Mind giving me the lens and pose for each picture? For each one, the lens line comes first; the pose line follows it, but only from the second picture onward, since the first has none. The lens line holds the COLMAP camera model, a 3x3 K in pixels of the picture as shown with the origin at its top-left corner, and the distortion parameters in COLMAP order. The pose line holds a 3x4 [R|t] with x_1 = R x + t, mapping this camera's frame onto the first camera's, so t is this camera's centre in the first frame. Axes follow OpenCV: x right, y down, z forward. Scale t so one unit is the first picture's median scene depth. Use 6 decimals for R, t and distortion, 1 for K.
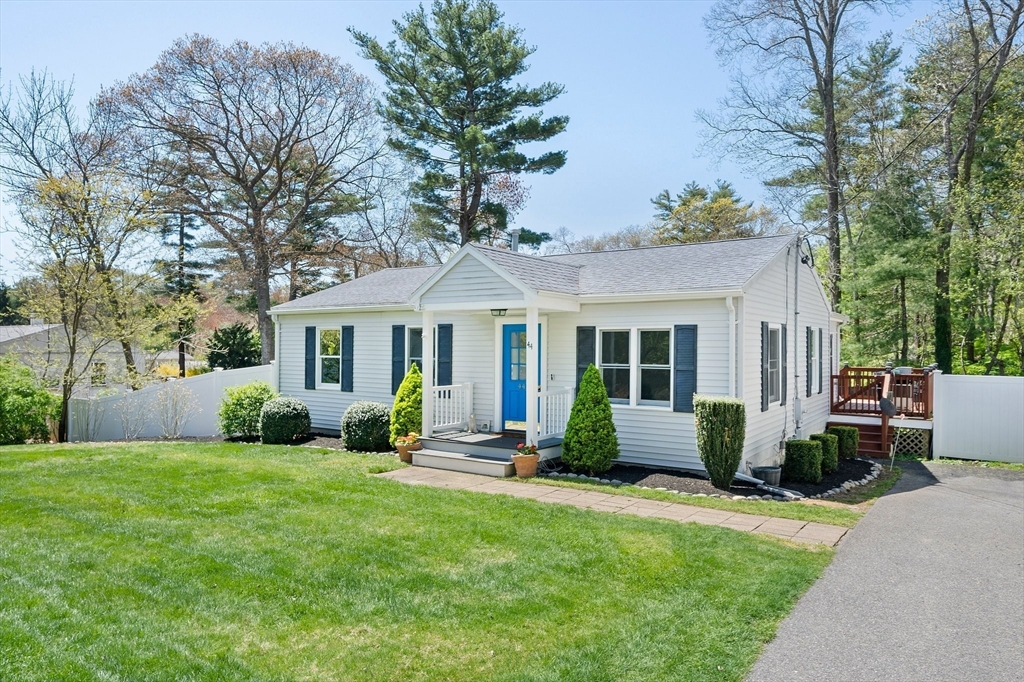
lens RADIAL K [[674.0, 0, 512.0], [0, 674.0, 341.0], [0, 0, 1]] dist [-0.002219, -0.000325]
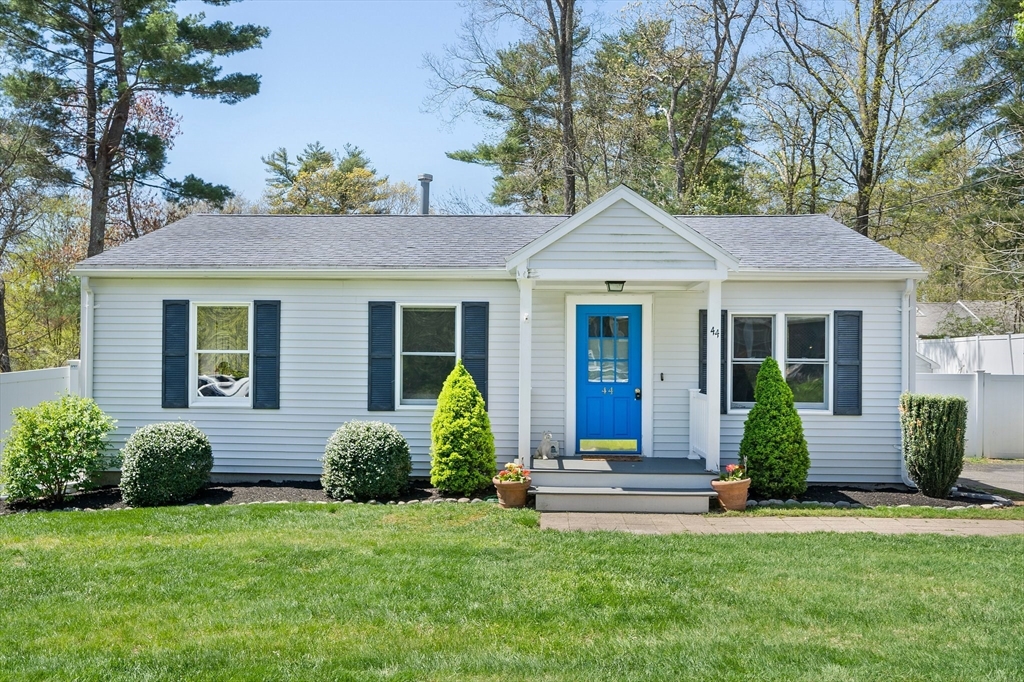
lens RADIAL K [[853.5, 0, 512.0], [0, 853.5, 341.0], [0, 0, 1]] dist [-0.003523, -0.004024]
pose [[0.844217, 0.012076, 0.535866, -0.429634], [-0.008777, 0.999924, -0.008707, 0.017244], [-0.535930, 0.002647, 0.844258, 0.213748]]
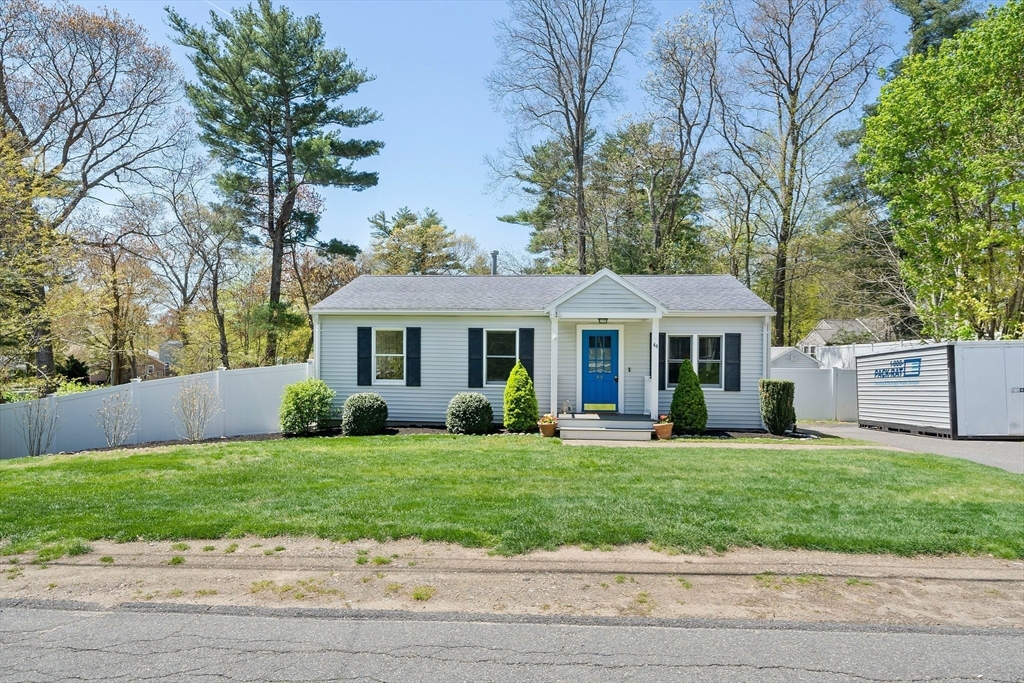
lens RADIAL K [[623.0, 0, 512.9], [0, 623.0, 346.3], [0, 0, 1]] dist [0.004010, 0.000707]
pose [[0.867301, 0.012016, 0.497639, -0.563020], [-0.010346, 0.999928, -0.006113, 0.012294], [-0.497677, 0.000154, 0.867363, 0.020734]]
